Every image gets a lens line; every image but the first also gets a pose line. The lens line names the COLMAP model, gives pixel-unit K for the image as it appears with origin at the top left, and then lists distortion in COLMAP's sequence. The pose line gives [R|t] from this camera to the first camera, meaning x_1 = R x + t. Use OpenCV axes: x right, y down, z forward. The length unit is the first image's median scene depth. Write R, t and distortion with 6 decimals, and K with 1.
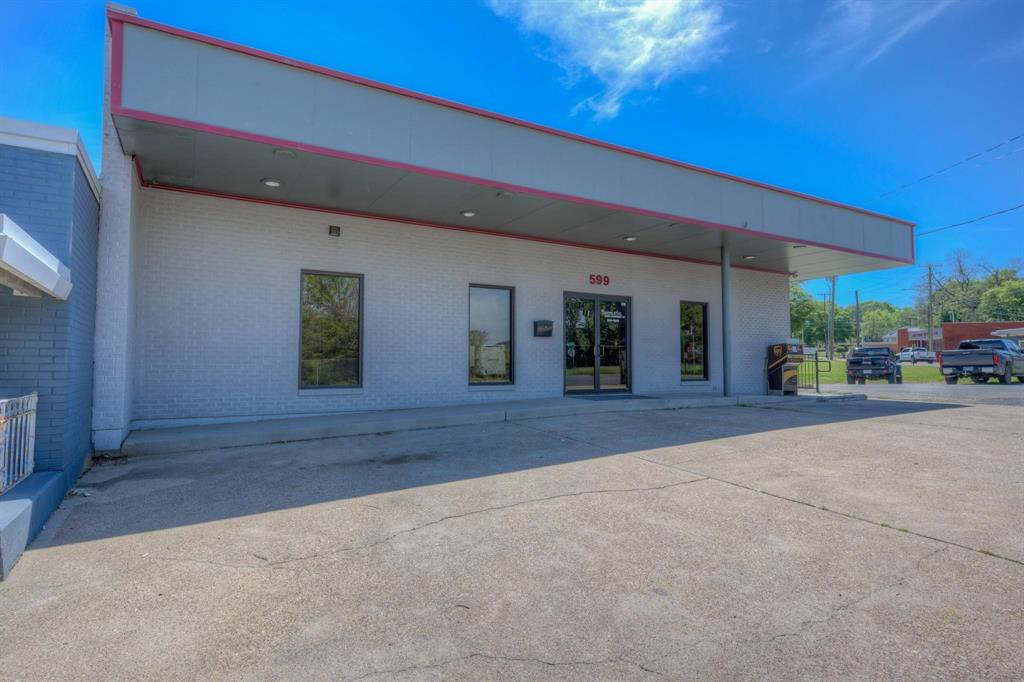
lens RADIAL K [[556.0, 0, 524.1], [0, 556.0, 359.1], [0, 0, 1]] dist [0.035899, 0.000284]
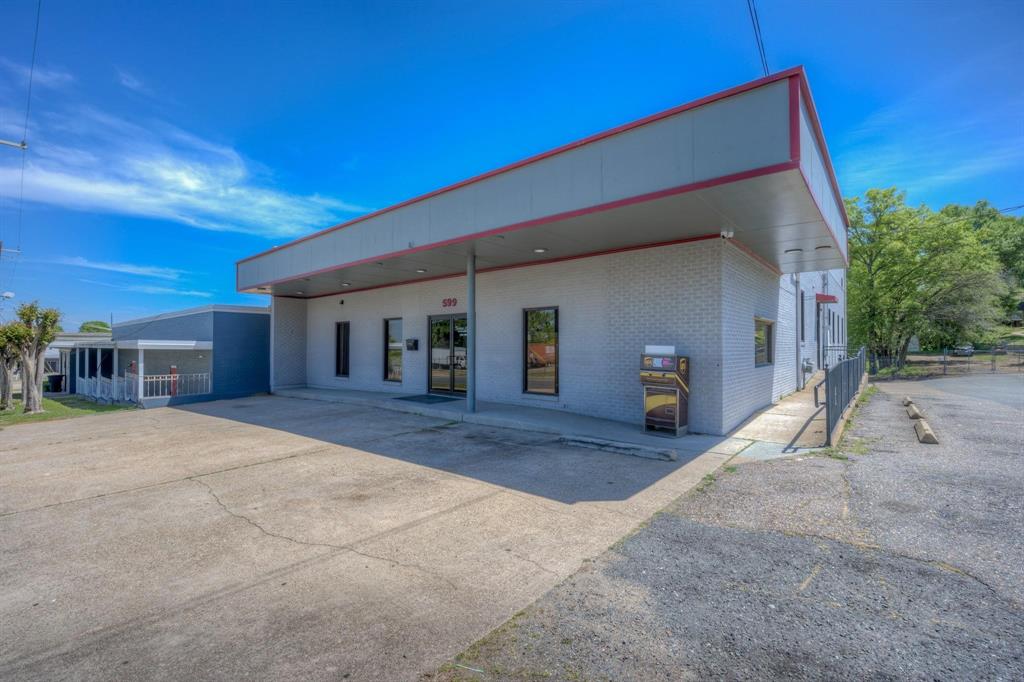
lens RADIAL K [[445.9, 0, 517.8], [0, 445.9, 339.0], [0, 0, 1]] dist [-0.022939, -0.000356]
pose [[0.317925, -0.017359, -0.947957, 0.922156], [0.006881, 0.999848, -0.016001, -0.037937], [0.948091, -0.001436, 0.317997, 0.691672]]
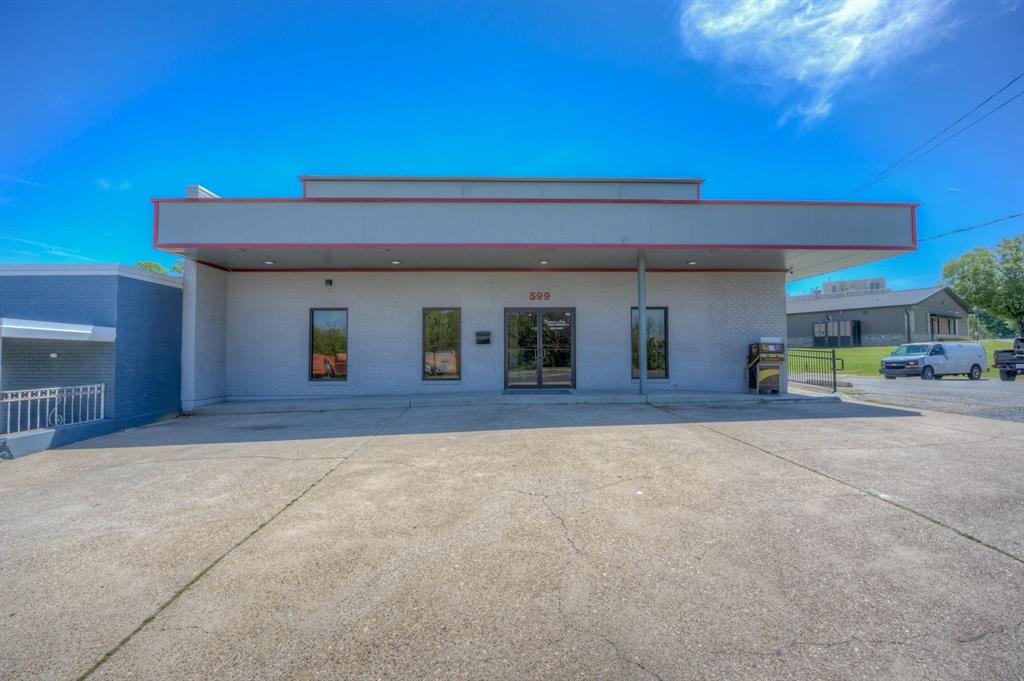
lens RADIAL K [[445.9, 0, 510.8], [0, 445.9, 341.3], [0, 0, 1]] dist [-0.022939, -0.000356]
pose [[0.871703, -0.020299, -0.489614, 0.466585], [0.010537, 0.999687, -0.022686, -0.016983], [0.489922, 0.014616, 0.871644, 0.092002]]
